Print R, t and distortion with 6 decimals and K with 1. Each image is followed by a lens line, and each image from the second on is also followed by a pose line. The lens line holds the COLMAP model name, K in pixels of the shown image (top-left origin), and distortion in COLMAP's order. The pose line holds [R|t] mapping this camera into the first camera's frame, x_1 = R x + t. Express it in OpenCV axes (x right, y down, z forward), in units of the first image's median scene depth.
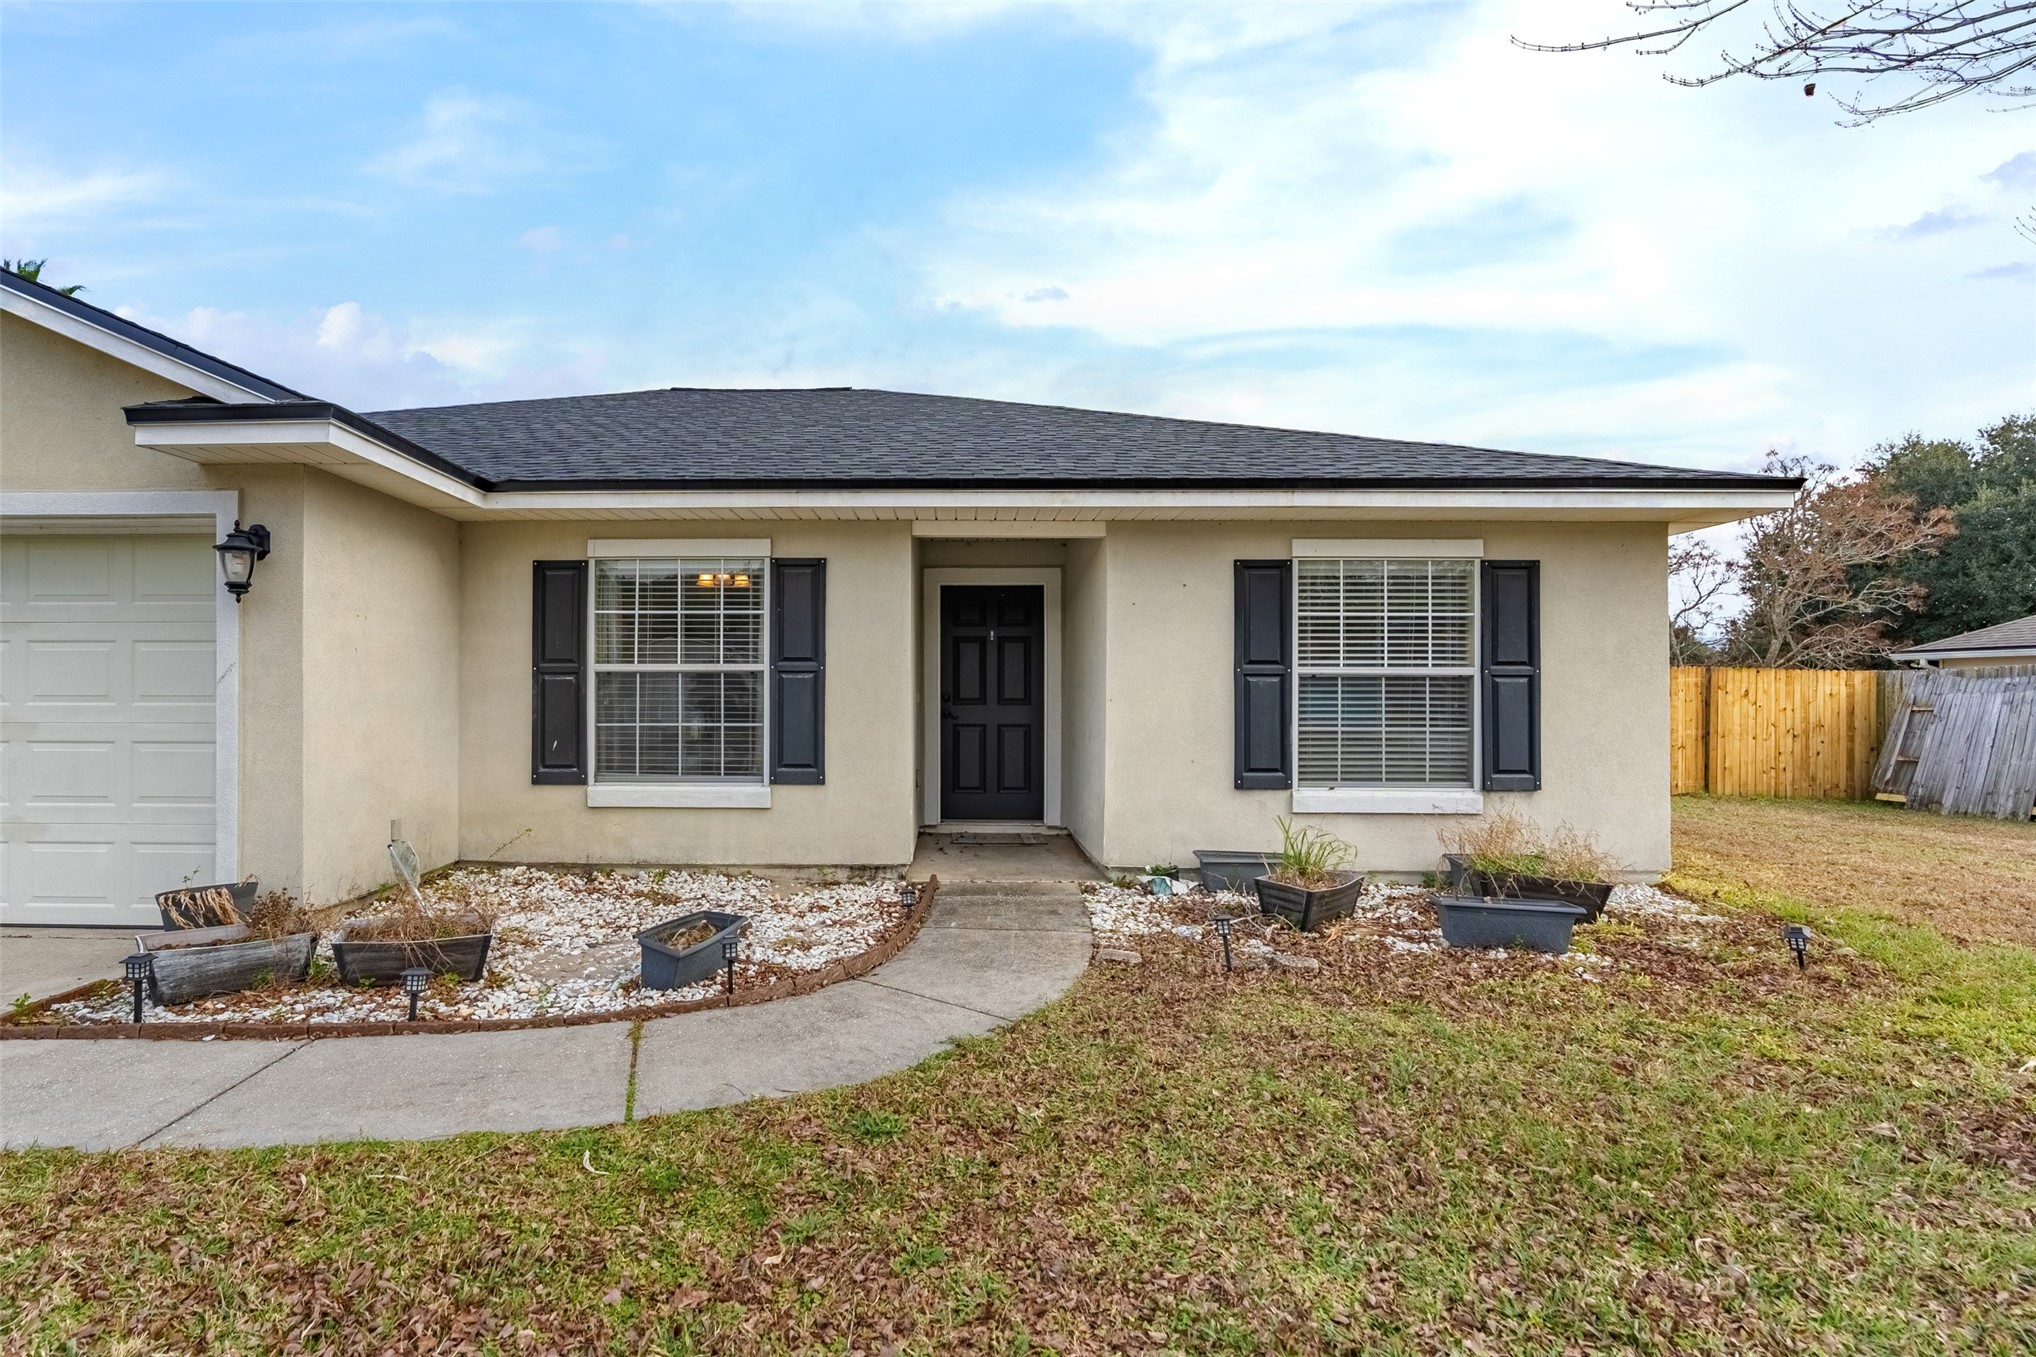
lens RADIAL K [[1022.8, 0, 1016.5], [0, 1022.8, 684.6], [0, 0, 1]] dist [-0.000904, -0.000053]
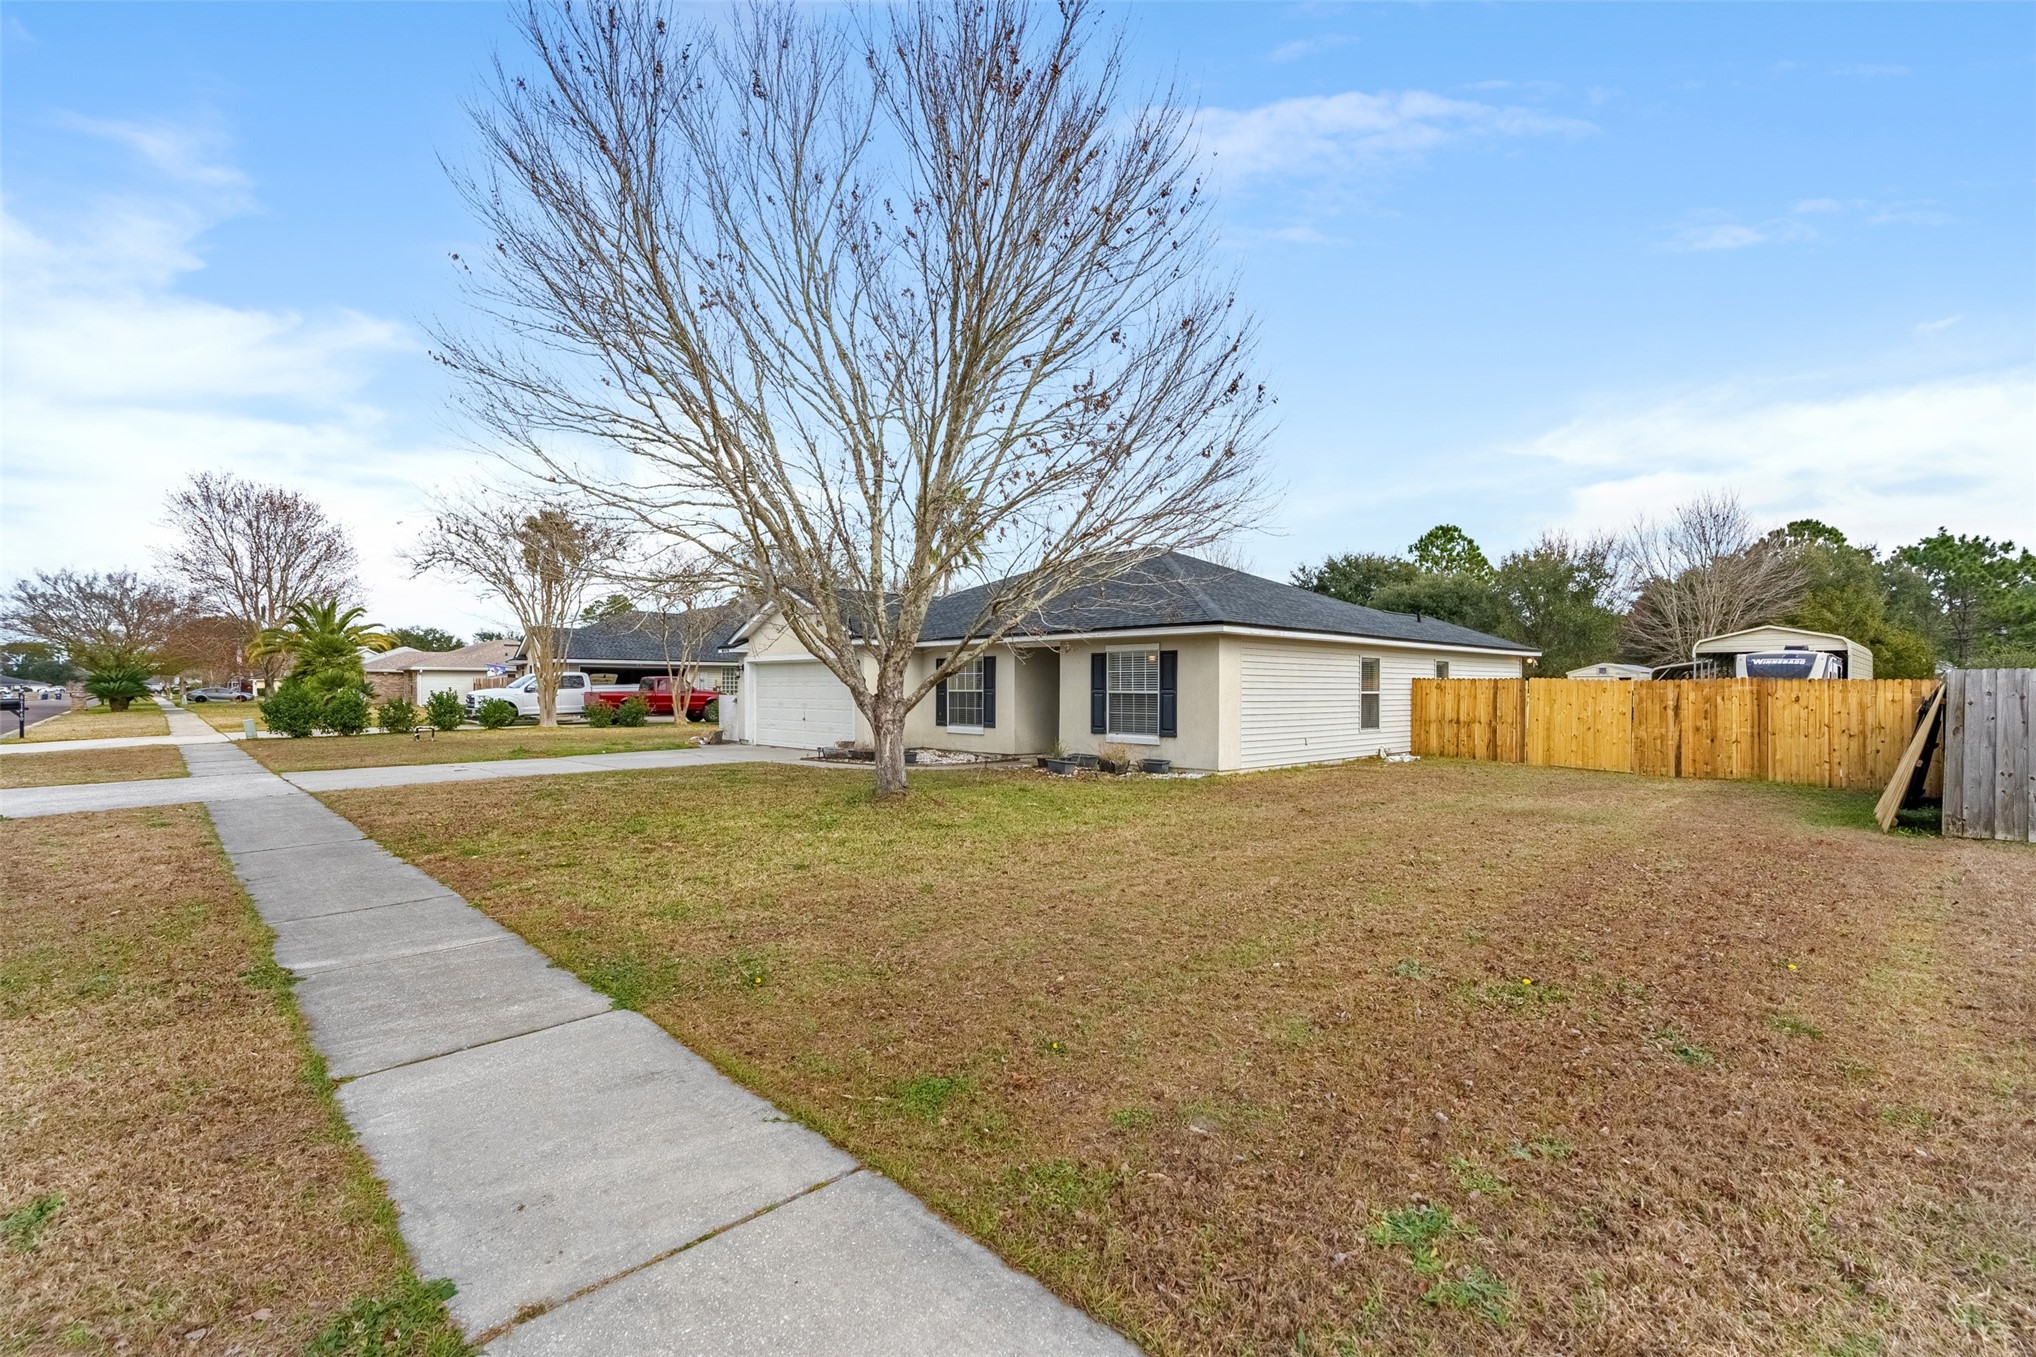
lens RADIAL K [[914.0, 0, 1015.2], [0, 914.0, 684.4], [0, 0, 1]] dist [0.001126, 0.000254]
pose [[0.703500, -0.004313, -0.710682, 1.140319], [0.008037, 0.999966, 0.001887, -0.025250], [0.710650, -0.007040, 0.703511, -0.573321]]
